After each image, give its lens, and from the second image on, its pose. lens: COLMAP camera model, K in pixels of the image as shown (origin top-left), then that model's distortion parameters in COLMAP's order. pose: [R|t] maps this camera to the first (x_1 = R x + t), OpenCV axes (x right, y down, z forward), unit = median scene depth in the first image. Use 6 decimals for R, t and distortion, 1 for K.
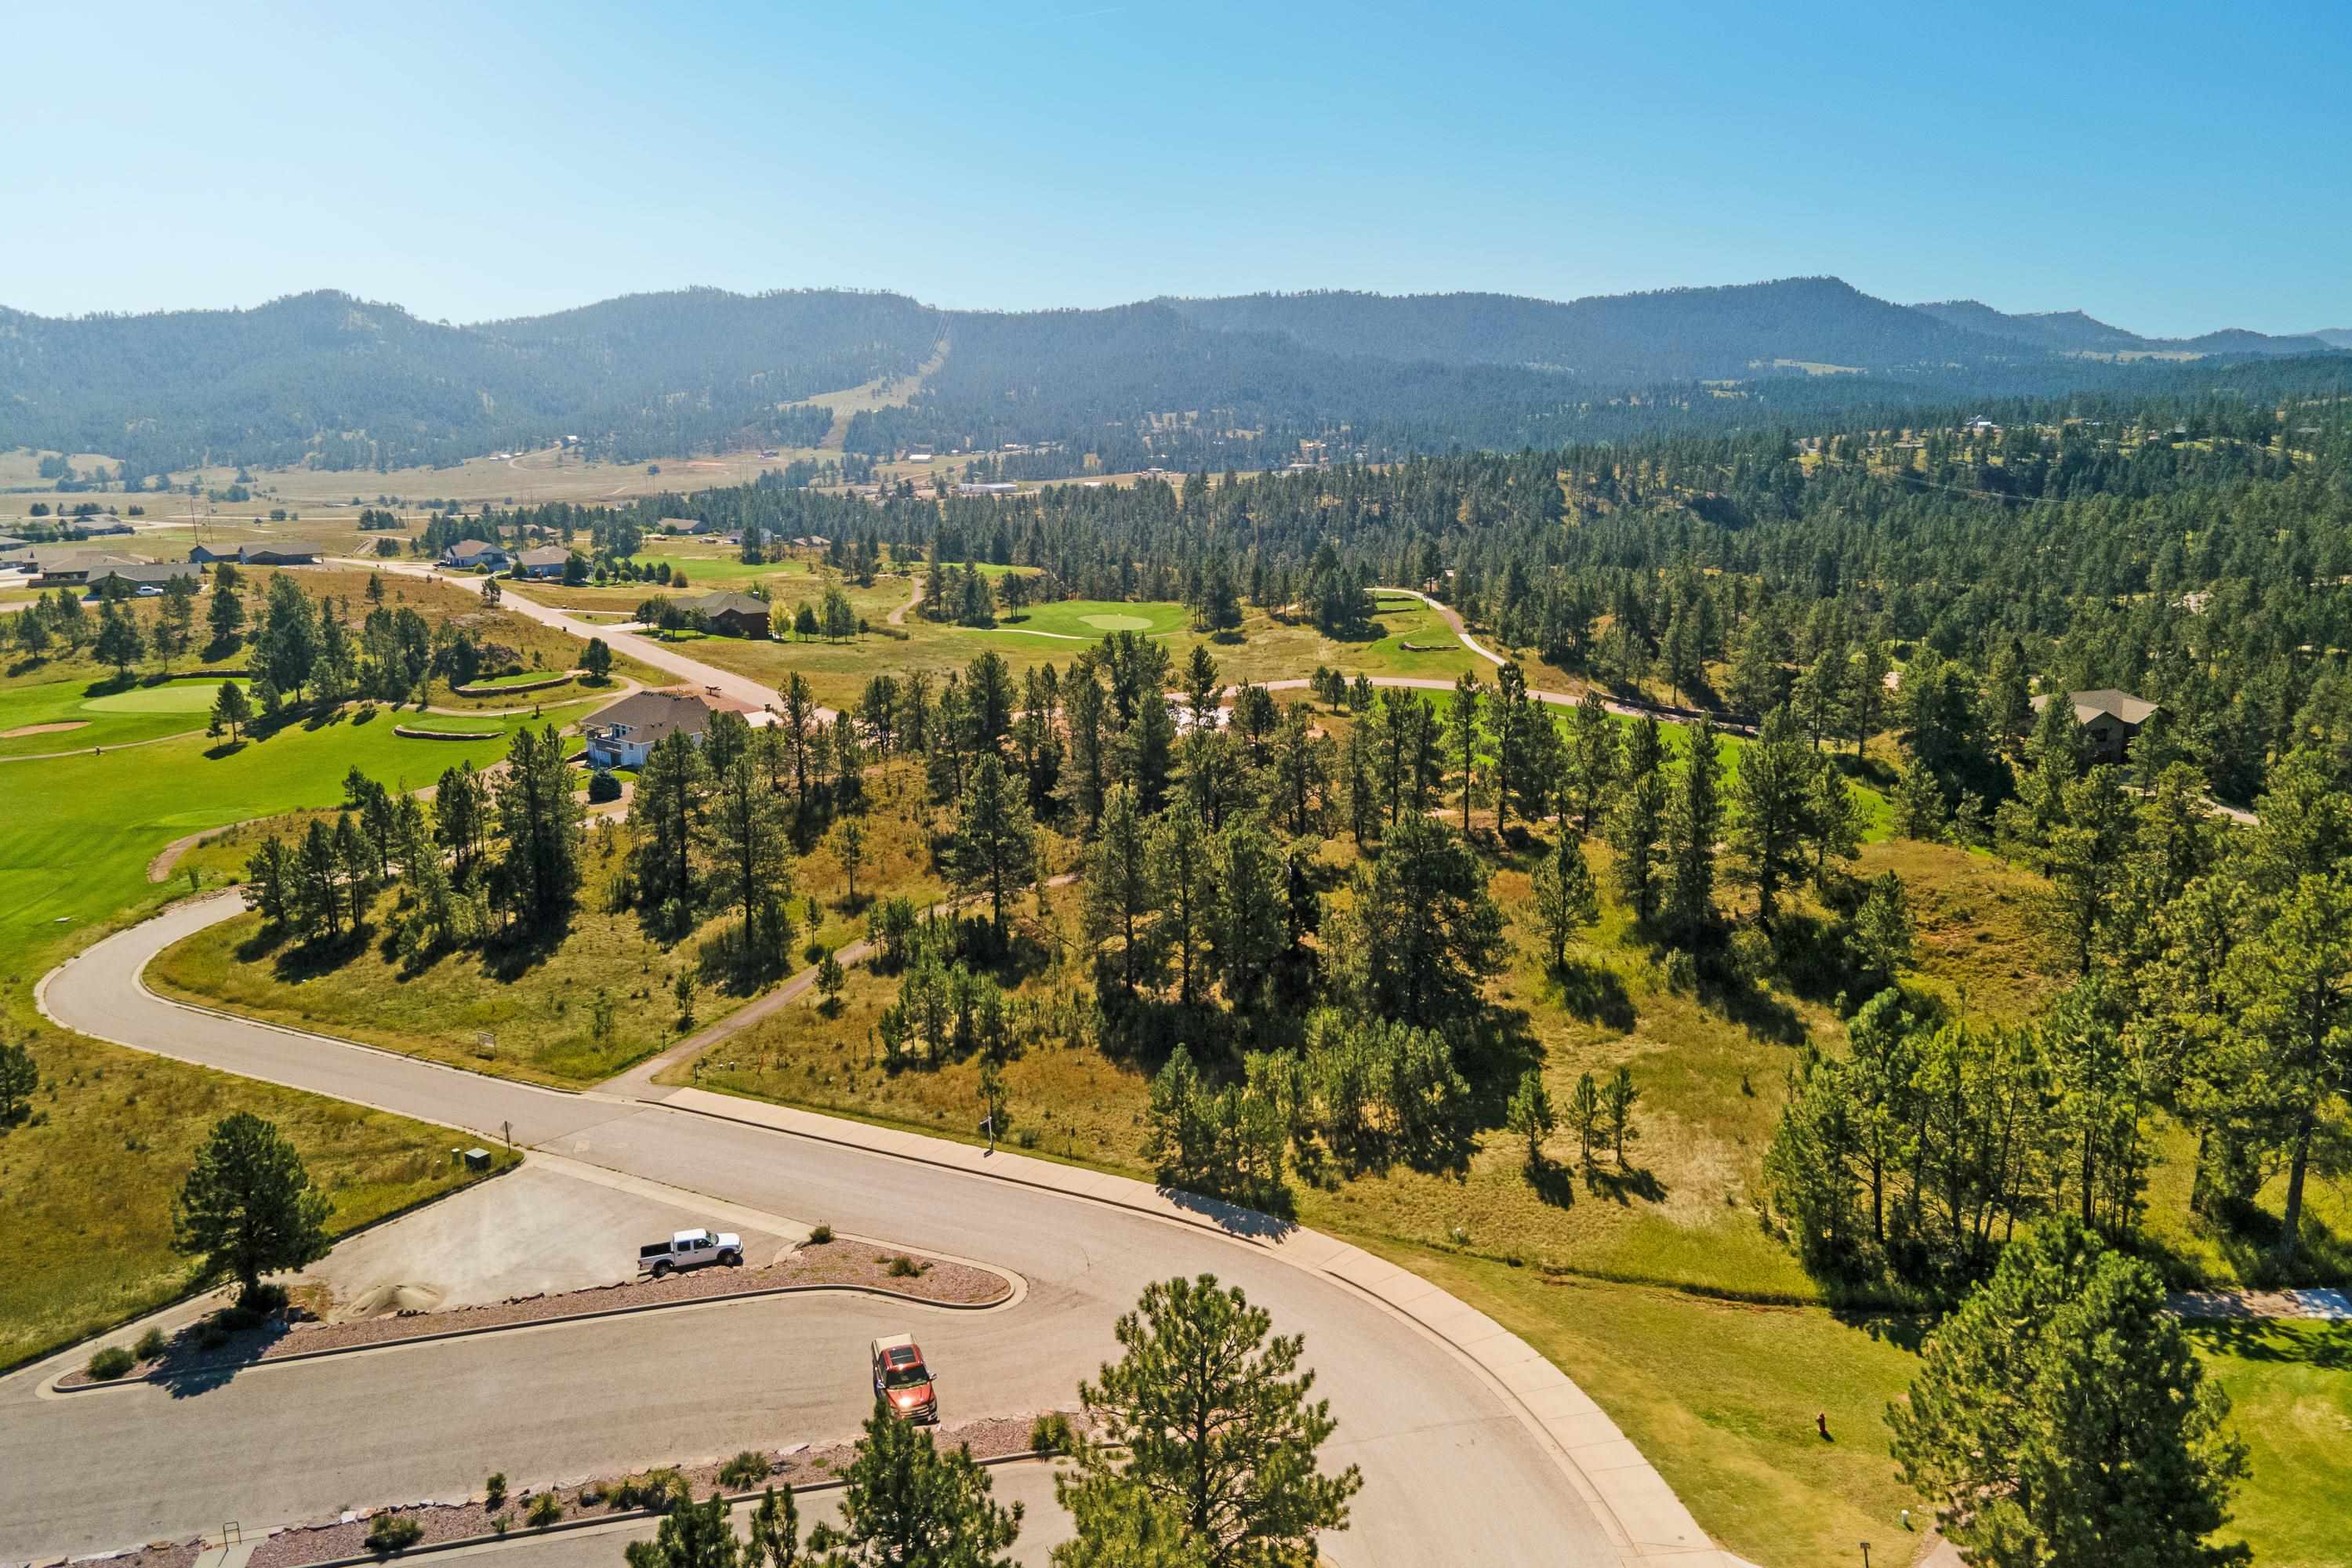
lens RADIAL K [[1711.1, 0, 1176.0], [0, 1711.1, 784.0], [0, 0, 1]] dist [0.025368, 0.020992]
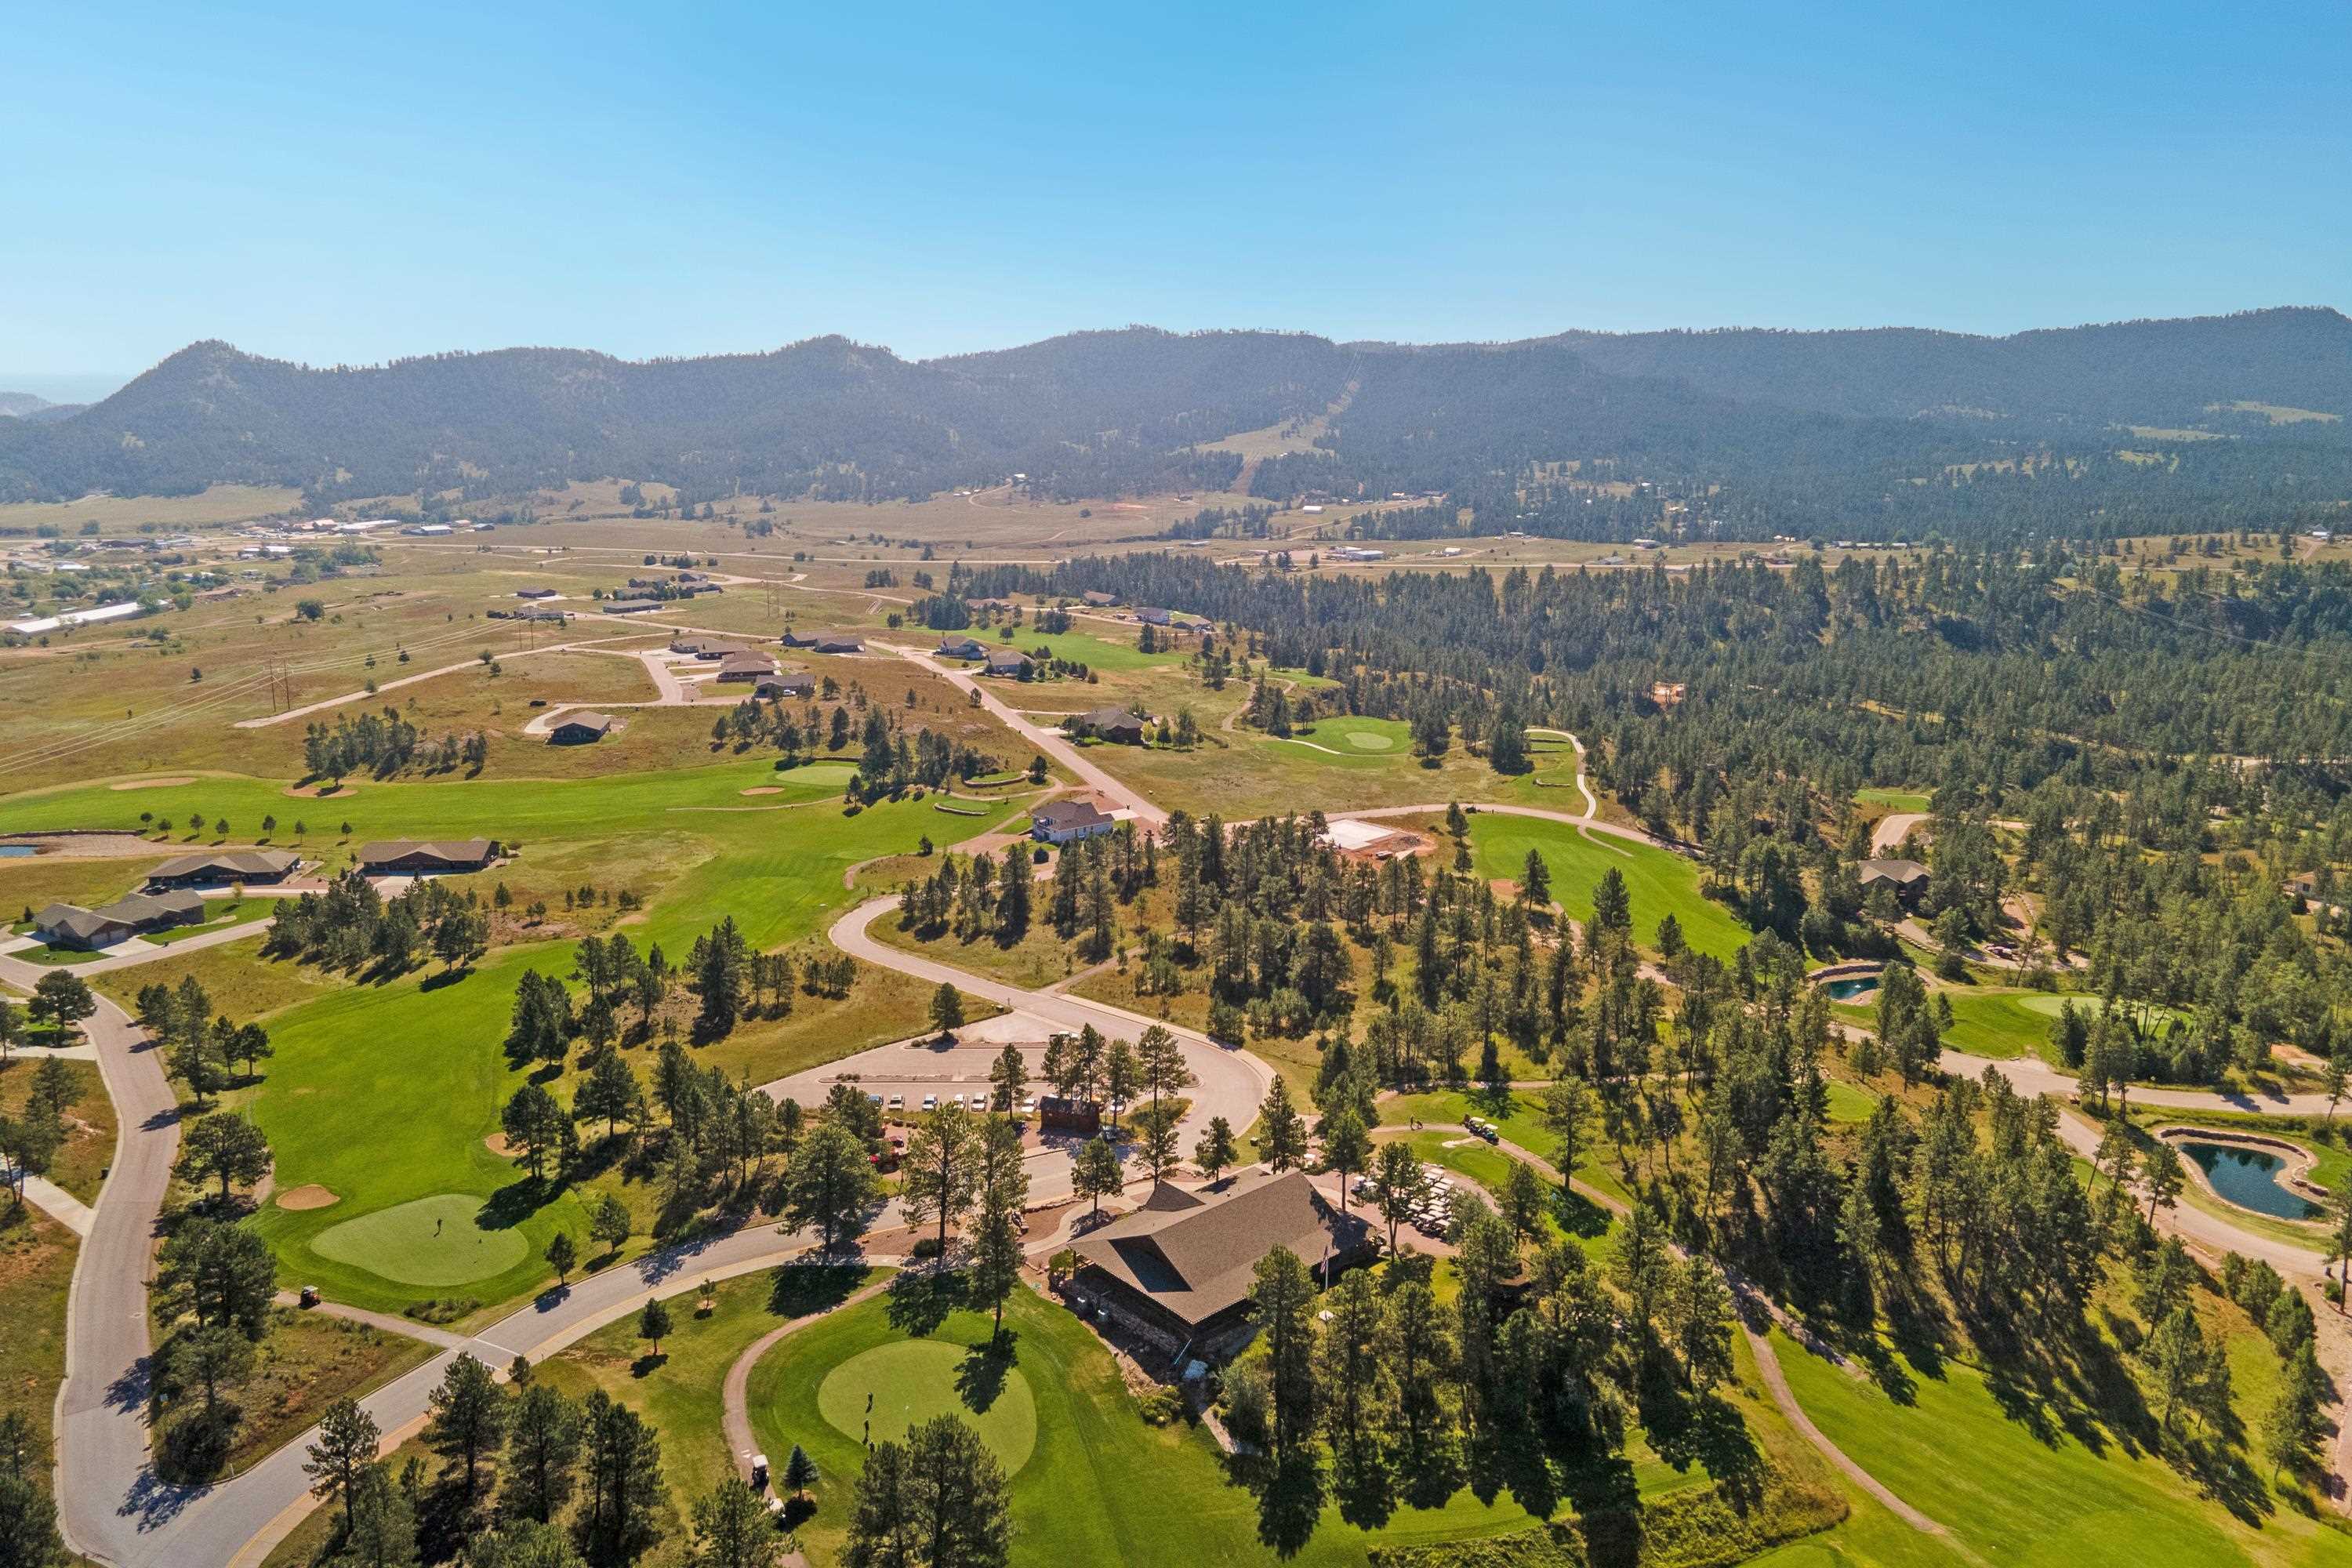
lens RADIAL K [[1711.1, 0, 1176.0], [0, 1711.1, 784.0], [0, 0, 1]] dist [0.025368, 0.020992]
pose [[0.970847, 0.069618, -0.229367, 0.194126], [-0.069408, 0.997548, 0.008990, -0.078291], [0.229430, 0.007192, 0.973299, -0.647739]]
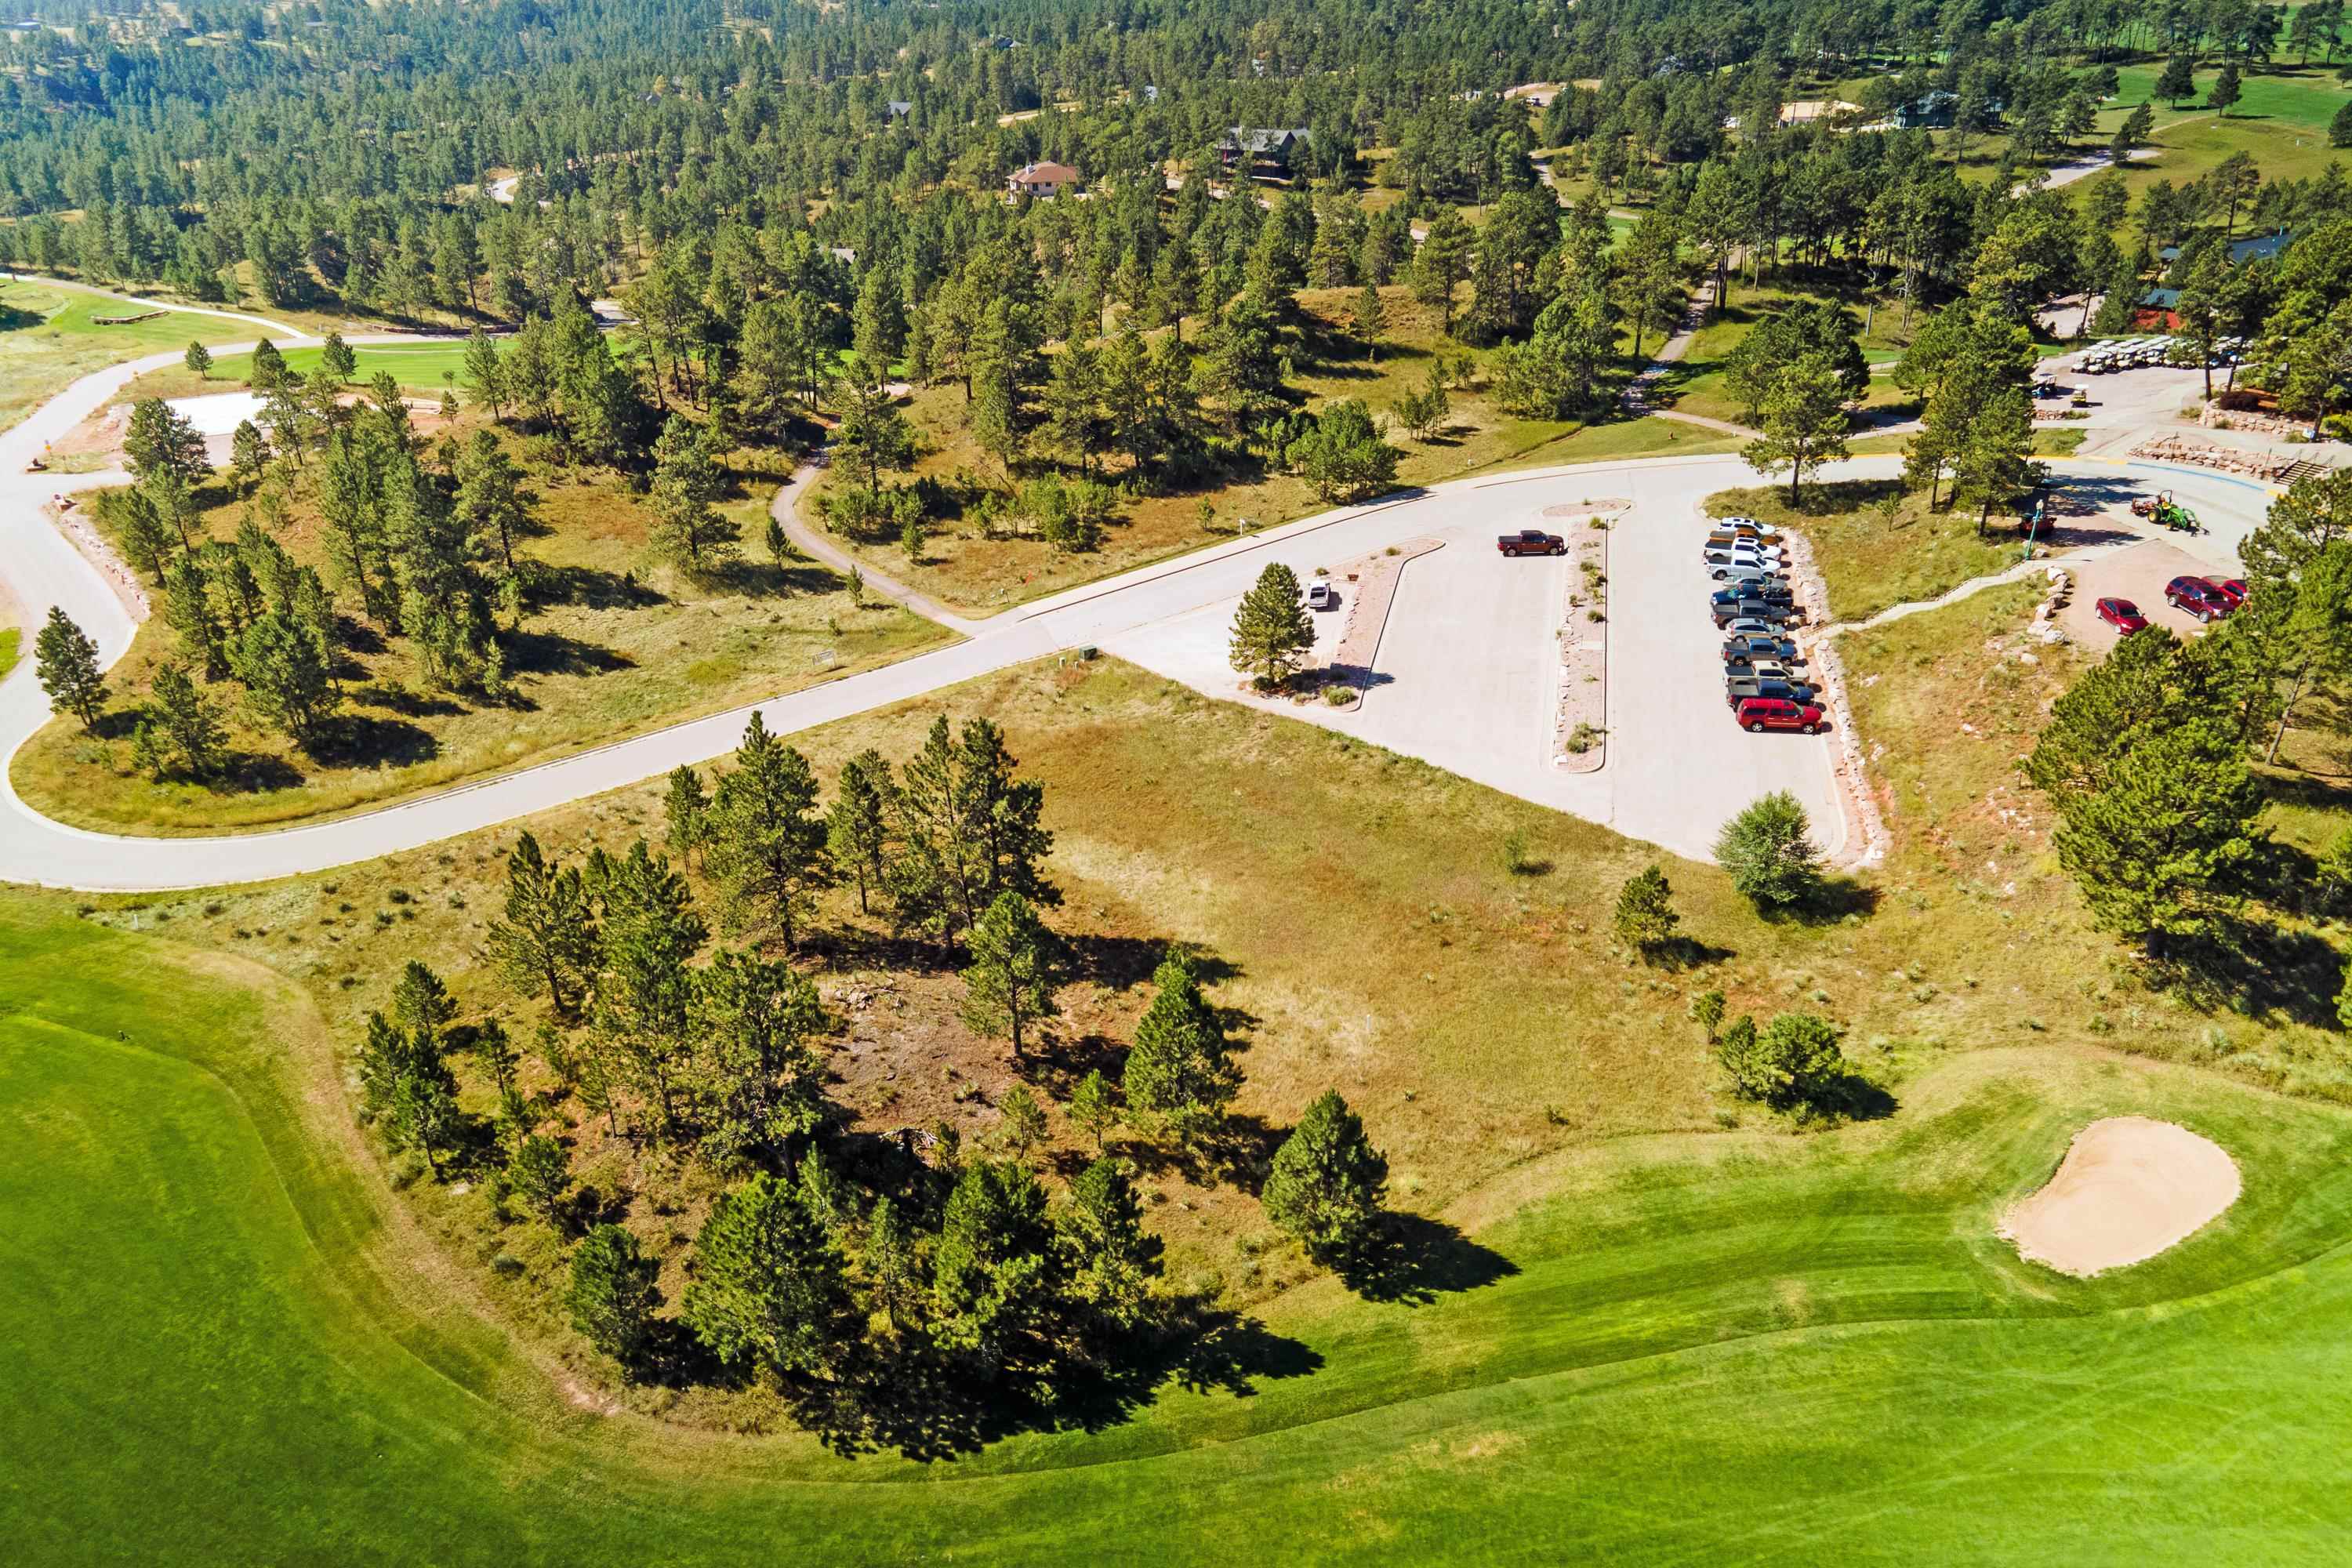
lens RADIAL K [[1713.0, 0, 1175.6], [0, 1713.0, 883.6], [0, 0, 1]] dist [0.030002, 0.021892]
pose [[0.417276, -0.439619, 0.795372, -0.543190], [0.220793, 0.898027, 0.380524, -0.045109], [-0.881550, 0.016829, 0.471790, 0.091603]]
